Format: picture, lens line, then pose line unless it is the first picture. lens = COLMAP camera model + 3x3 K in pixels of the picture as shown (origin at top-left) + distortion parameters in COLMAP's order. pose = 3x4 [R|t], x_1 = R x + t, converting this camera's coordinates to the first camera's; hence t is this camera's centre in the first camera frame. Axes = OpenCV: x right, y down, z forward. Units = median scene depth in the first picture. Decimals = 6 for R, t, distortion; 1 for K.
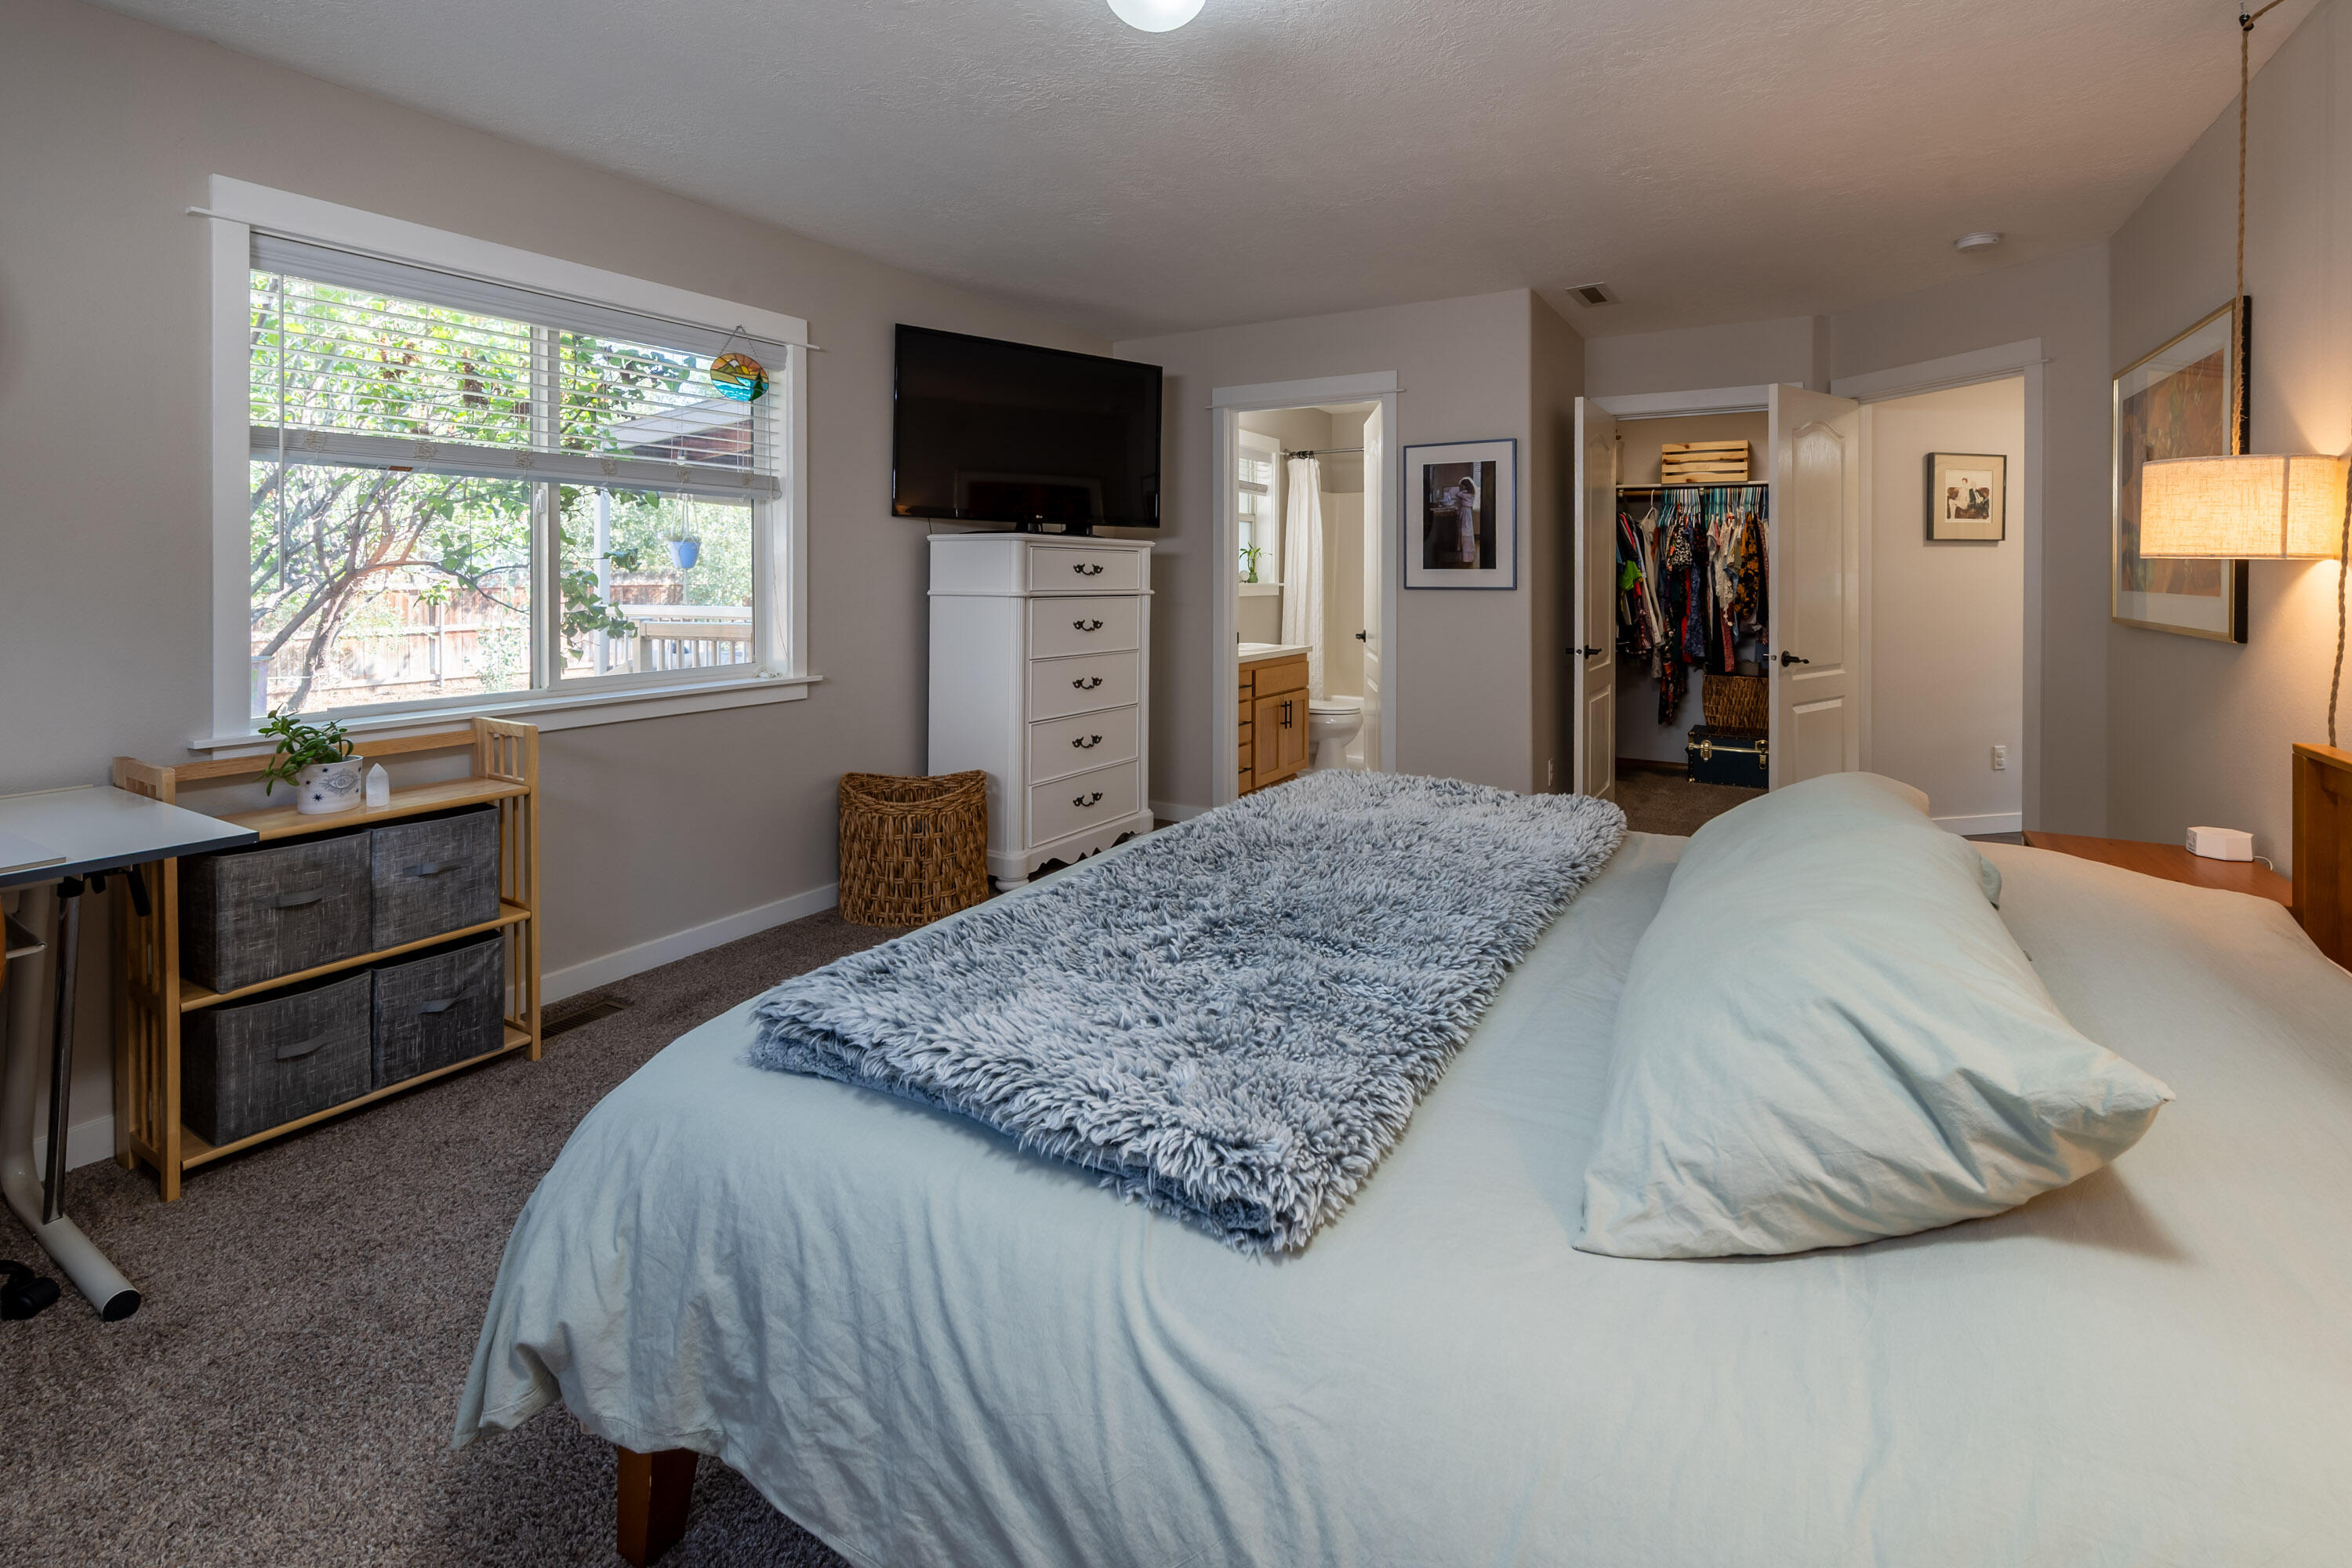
lens RADIAL K [[1018.9, 0, 1179.9], [0, 1018.9, 721.9], [0, 0, 1]] dist [0.000523, 0.000065]
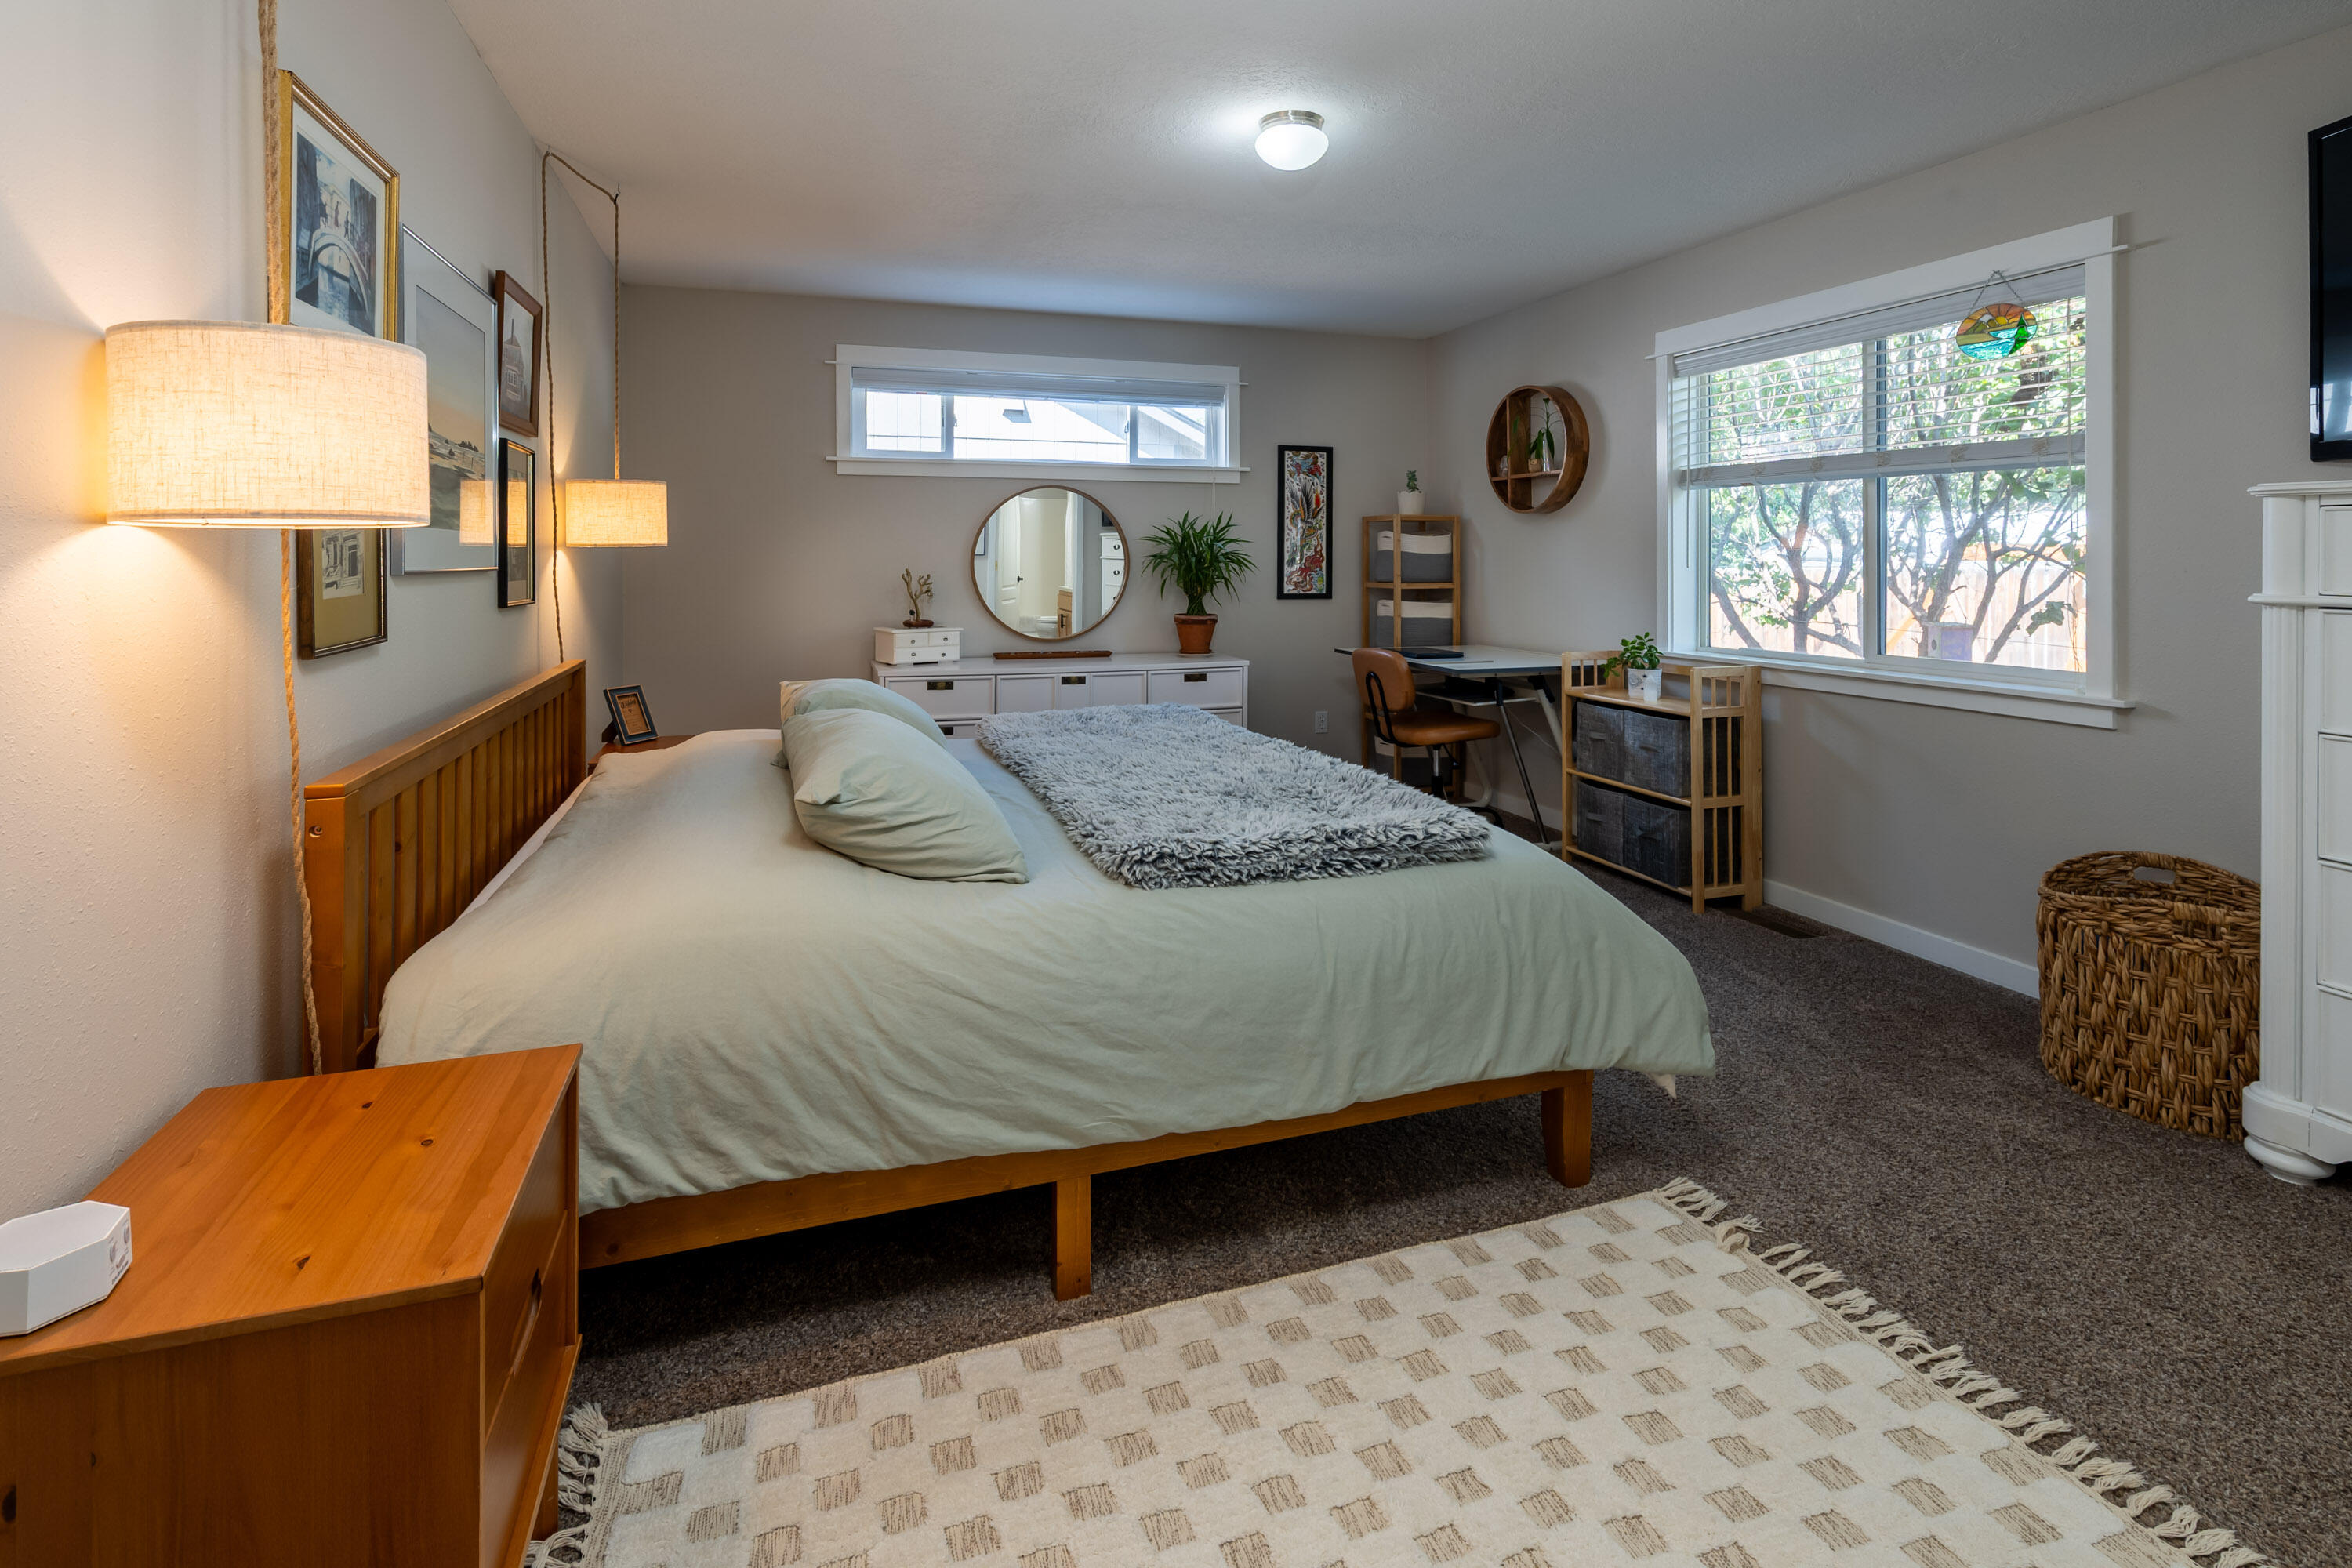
lens RADIAL K [[1090.6, 0, 1176.0], [0, 1090.6, 784.0], [0, 0, 1]] dist [0.000443, 0.000104]
pose [[-0.640183, 0.165591, -0.750164, 0.799671], [-0.101627, 0.949656, 0.296354, -0.178938], [0.761471, 0.265957, -0.591125, 1.144490]]
